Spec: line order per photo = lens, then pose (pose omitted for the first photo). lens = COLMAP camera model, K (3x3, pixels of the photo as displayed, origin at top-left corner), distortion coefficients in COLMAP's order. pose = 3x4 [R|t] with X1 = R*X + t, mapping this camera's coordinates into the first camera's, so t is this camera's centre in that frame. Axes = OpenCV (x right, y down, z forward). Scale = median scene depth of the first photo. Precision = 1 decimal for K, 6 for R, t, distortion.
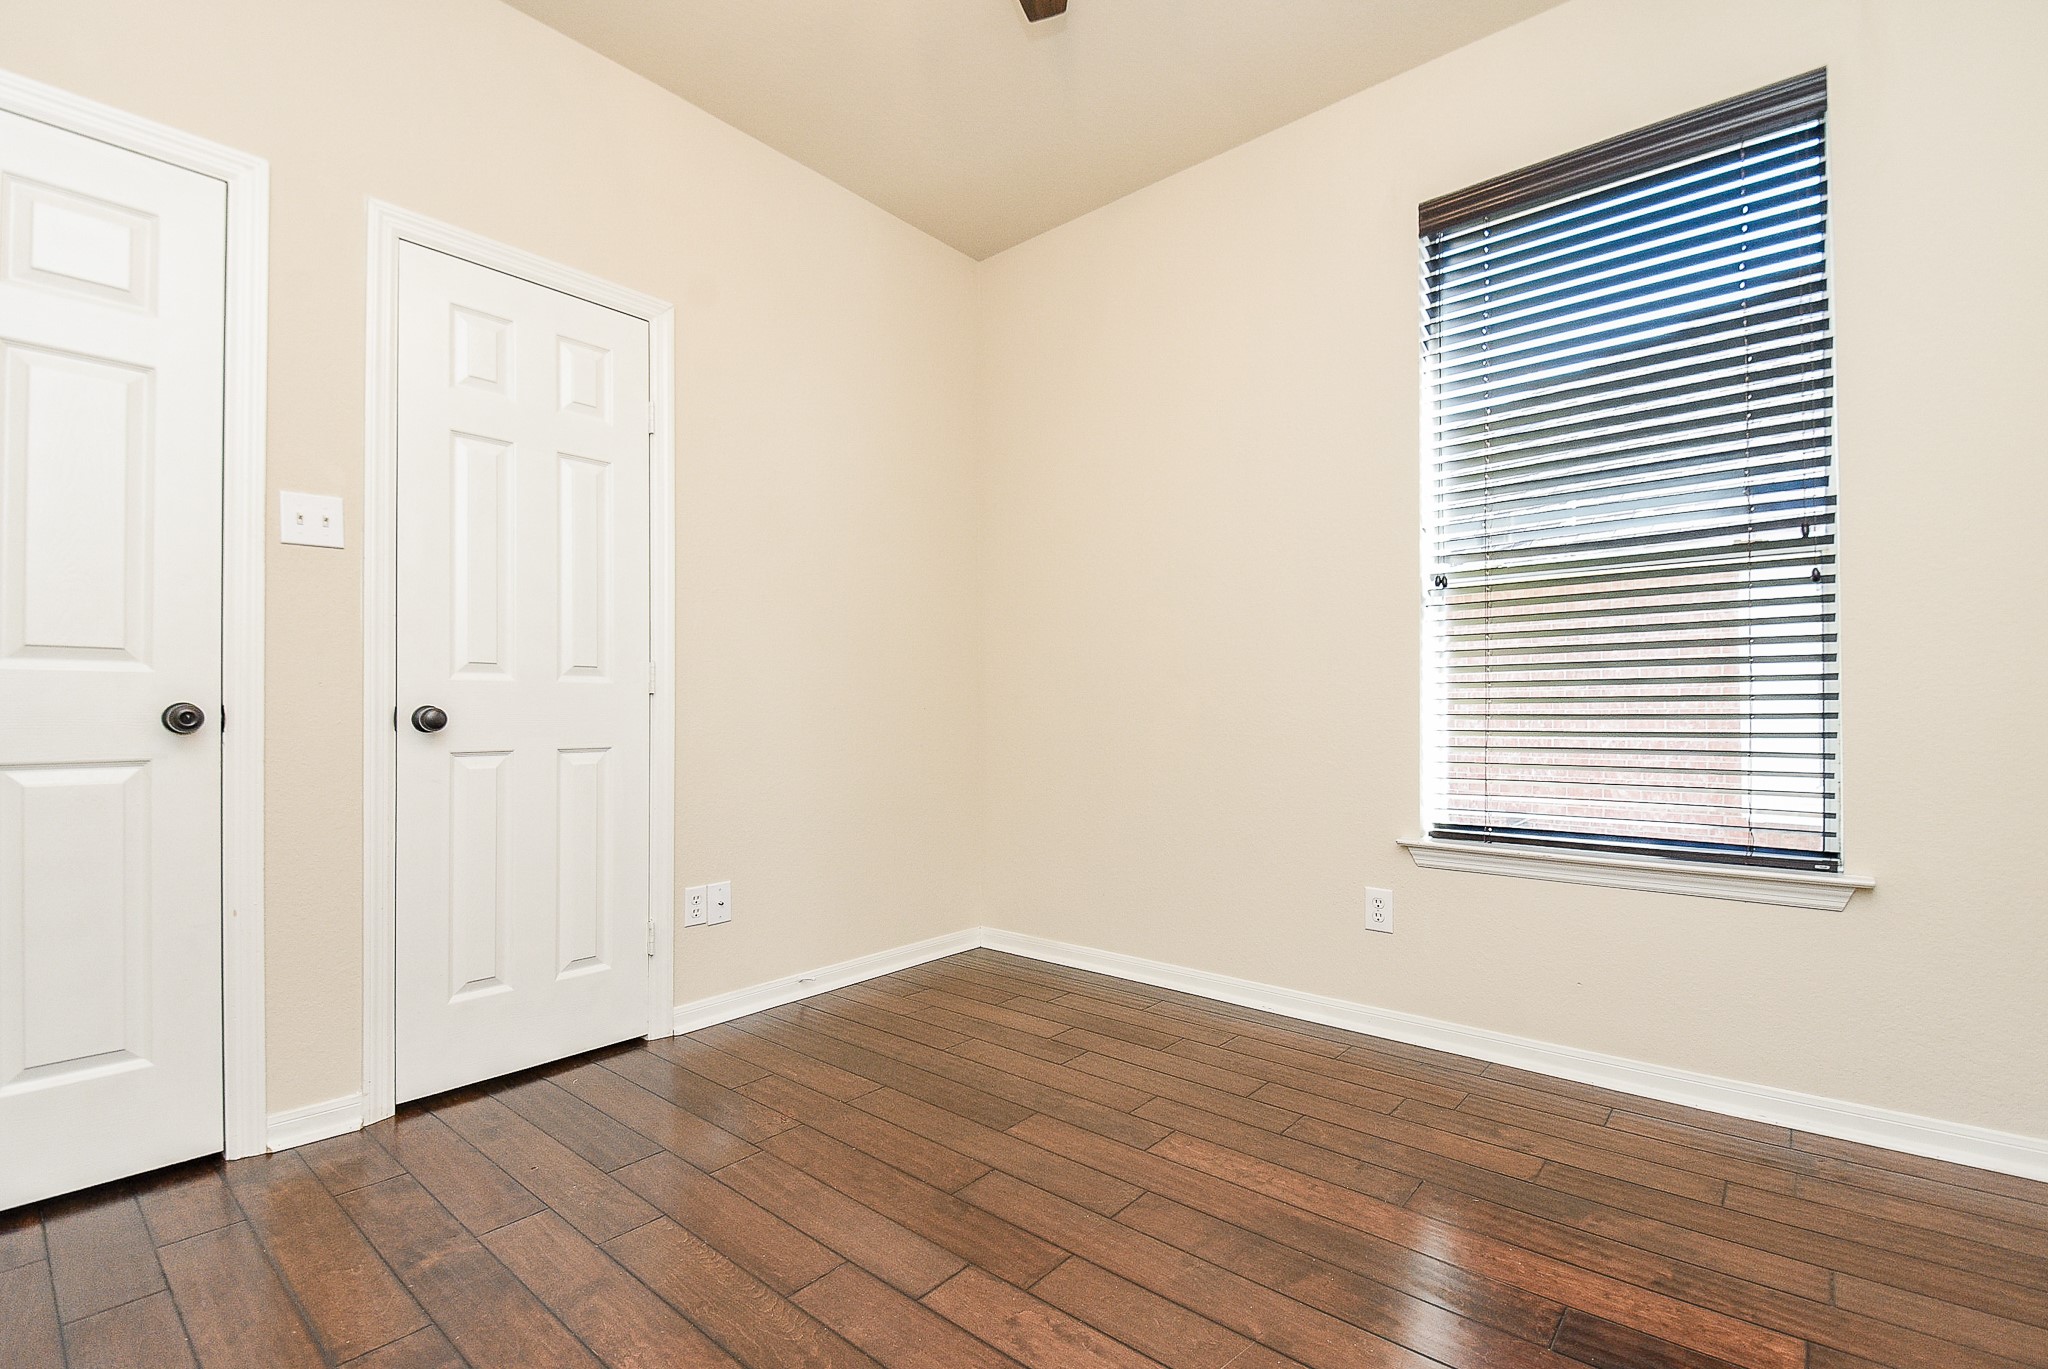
lens RADIAL K [[911.4, 0, 1028.5], [0, 911.4, 701.4], [0, 0, 1]] dist [0.000666, -0.004619]
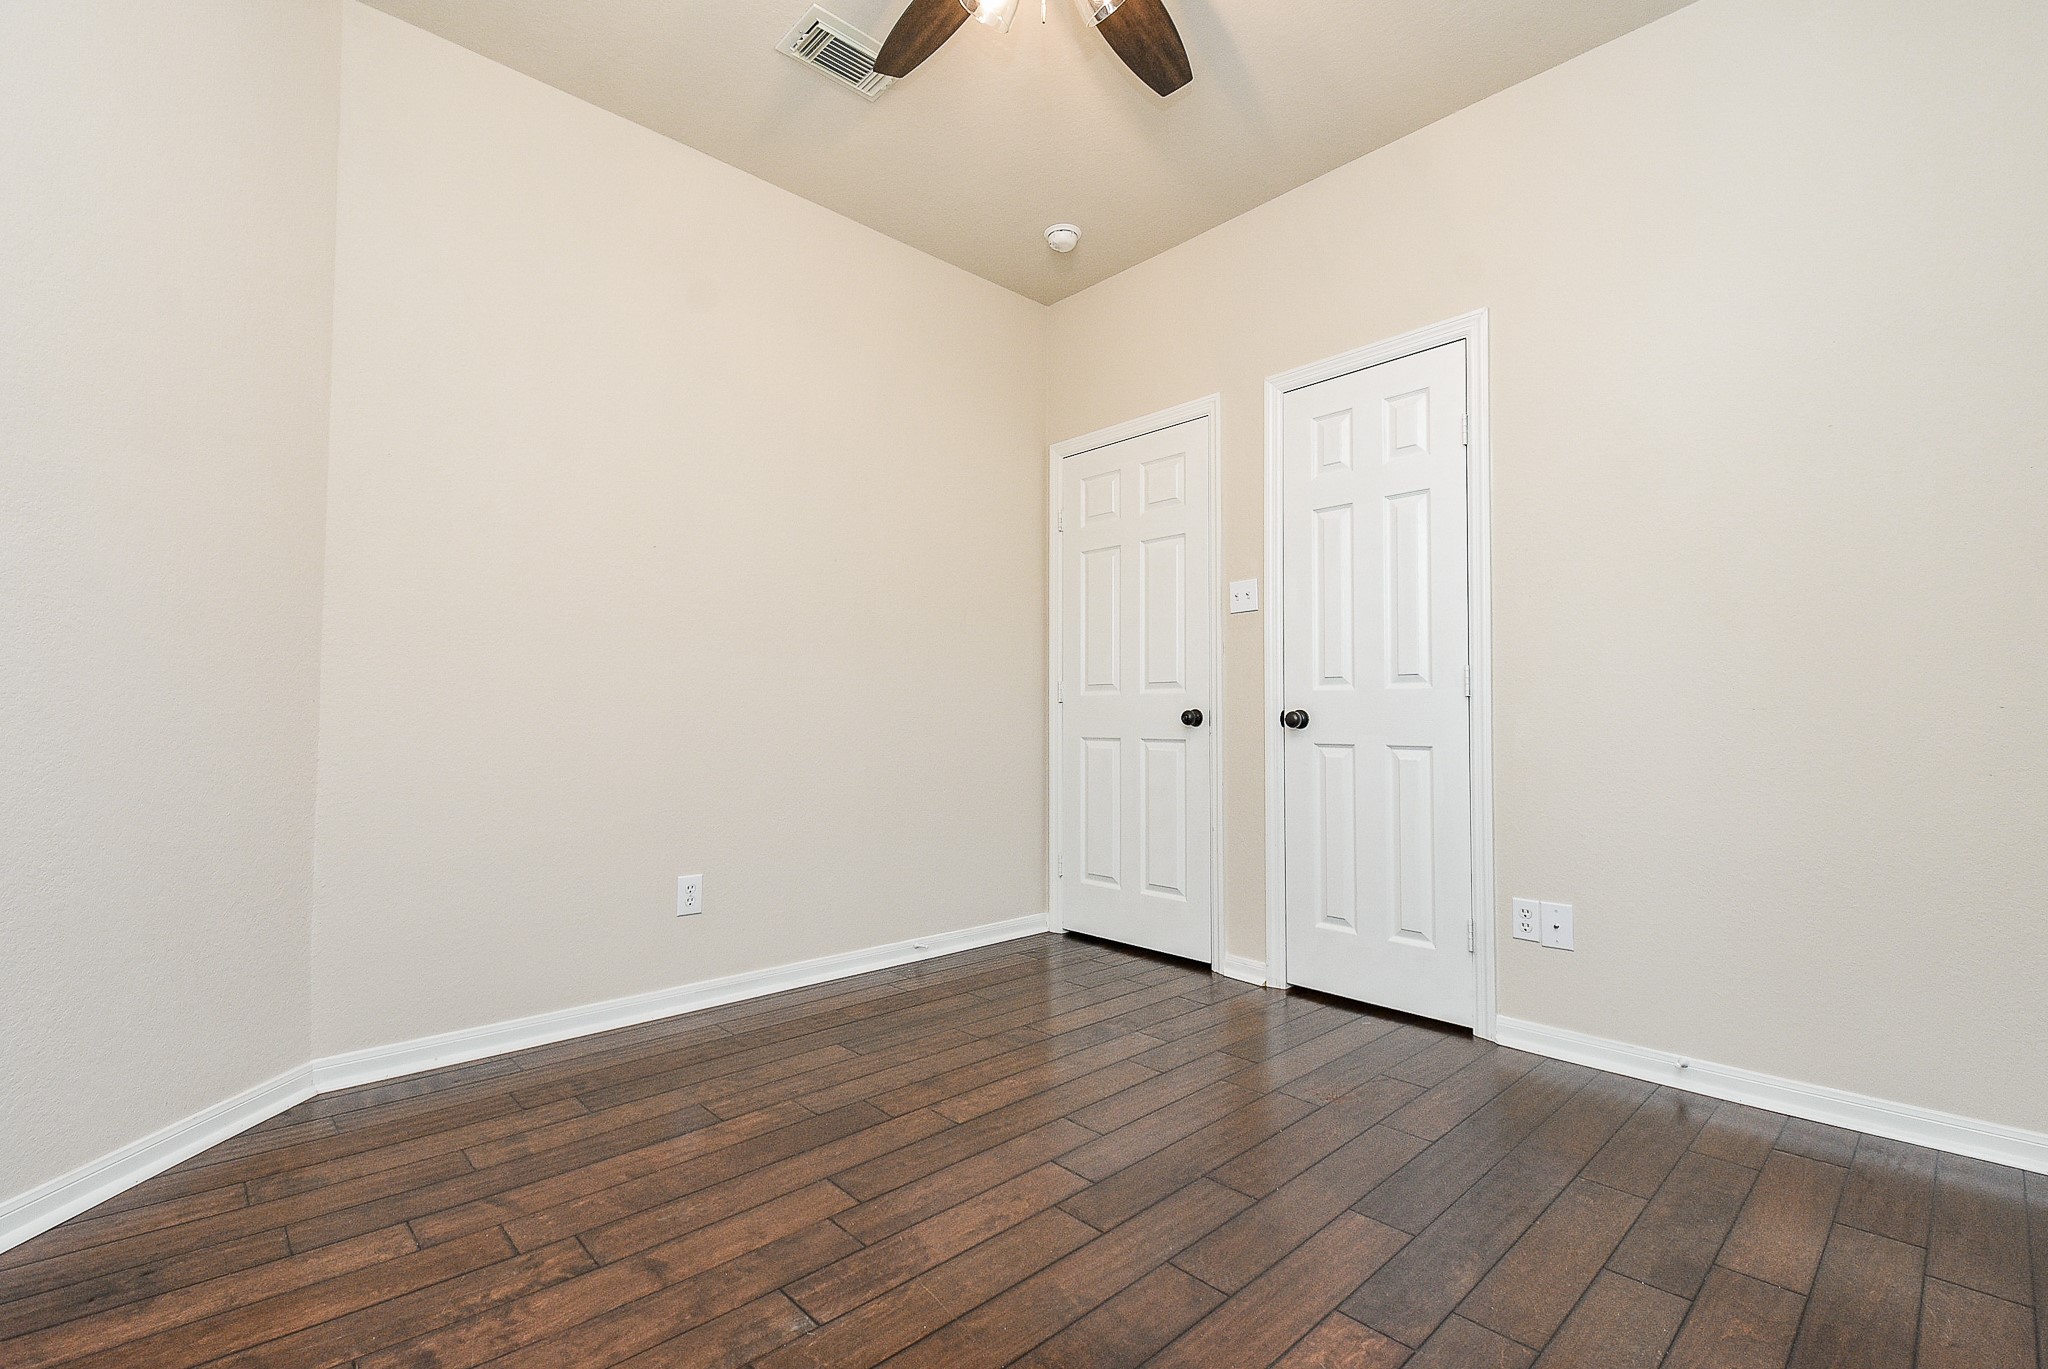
lens RADIAL K [[911.4, 0, 1022.6], [0, 911.4, 686.1], [0, 0, 1]] dist [0.000666, -0.004619]
pose [[-0.127554, -0.030097, -0.991375, 0.831324], [0.014911, 0.999368, -0.032258, 0.007099], [0.991720, -0.018897, -0.127025, 0.780449]]
